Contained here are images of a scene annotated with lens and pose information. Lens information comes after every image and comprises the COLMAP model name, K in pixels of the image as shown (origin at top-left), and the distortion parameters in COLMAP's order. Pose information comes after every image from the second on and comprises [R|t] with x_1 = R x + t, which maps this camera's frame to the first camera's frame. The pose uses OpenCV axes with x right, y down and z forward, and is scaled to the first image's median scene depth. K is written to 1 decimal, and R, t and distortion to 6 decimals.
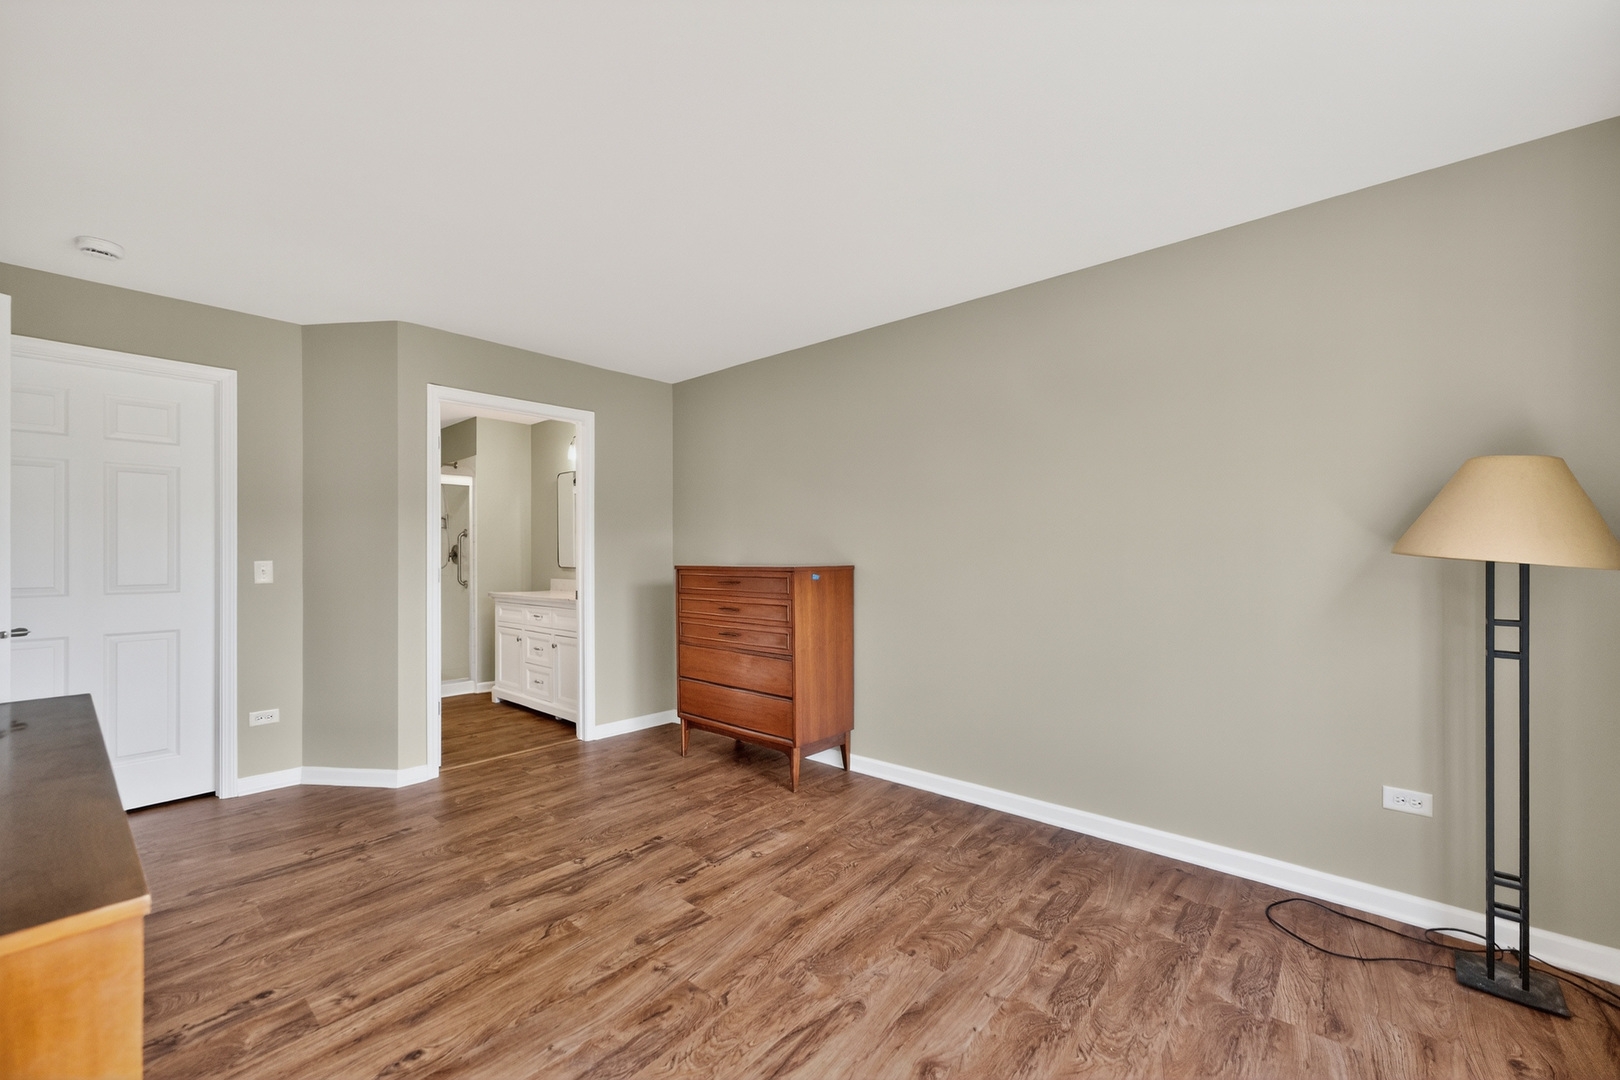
lens RADIAL K [[664.3, 0, 816.8], [0, 664.3, 557.7], [0, 0, 1]] dist [-0.000392, 0.000817]
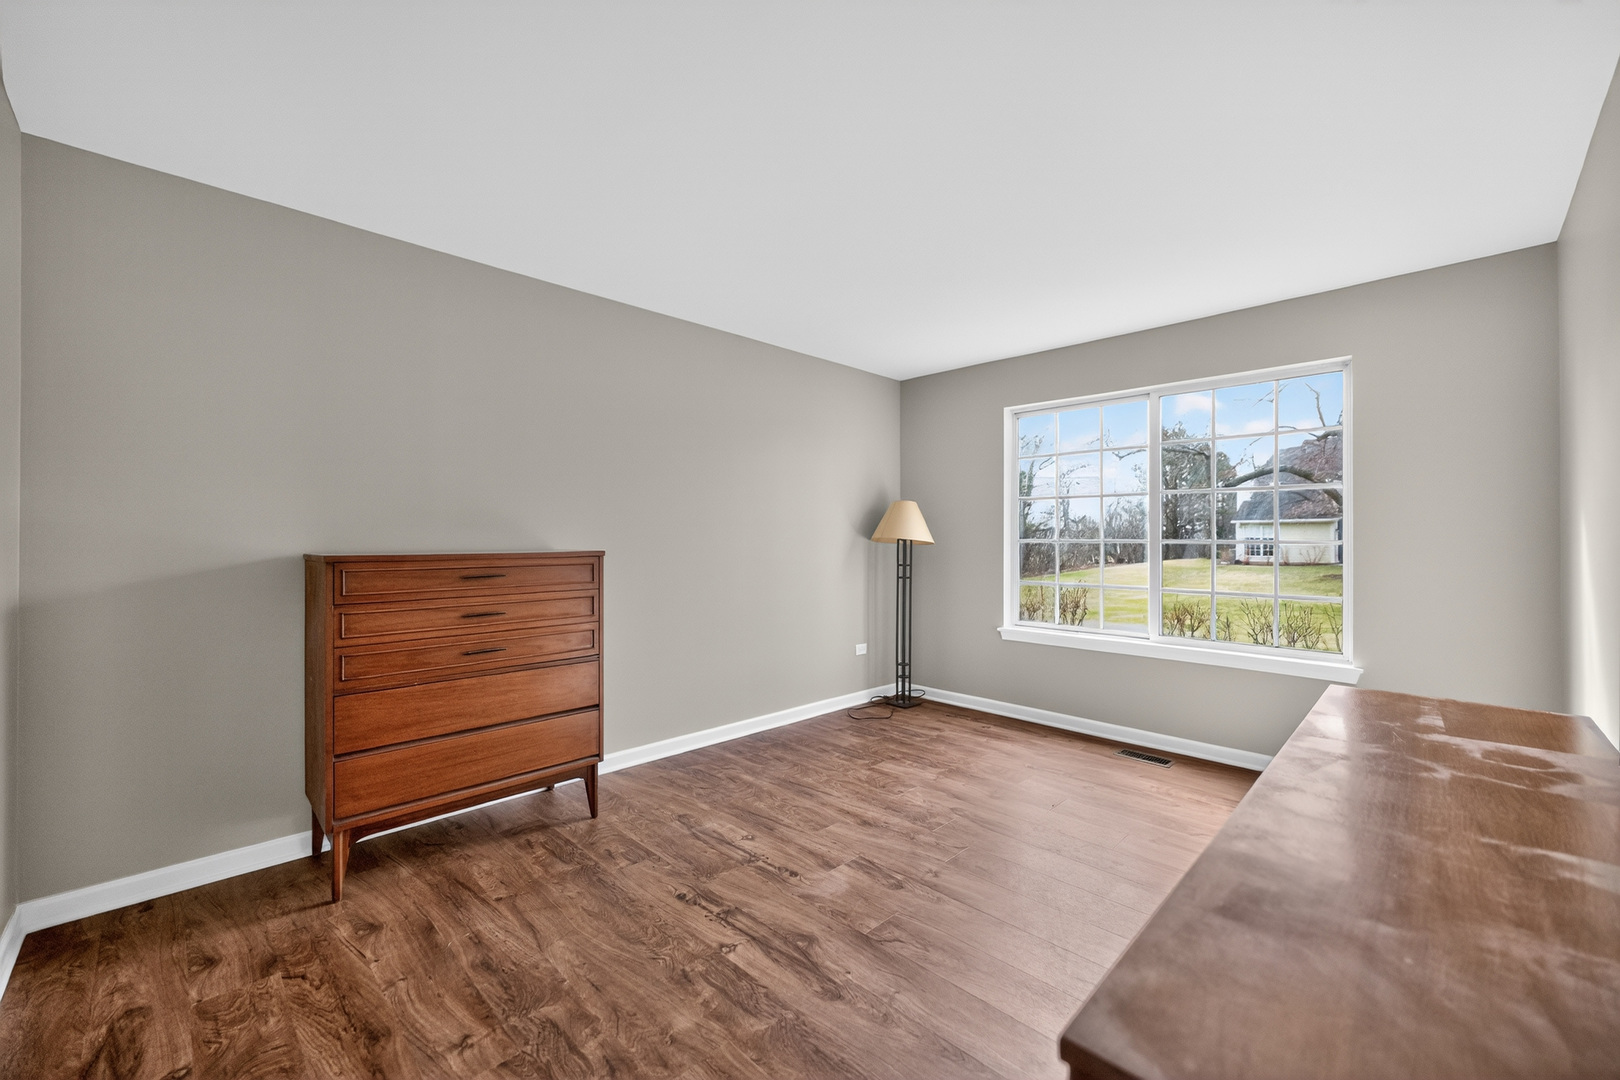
lens RADIAL K [[664.3, 0, 816.8], [0, 664.3, 557.7], [0, 0, 1]] dist [-0.000392, 0.000817]
pose [[0.032862, -0.022772, 0.999200, -1.087736], [-0.000113, 0.999740, 0.022788, 0.008557], [-0.999460, -0.000862, 0.032851, 0.885834]]
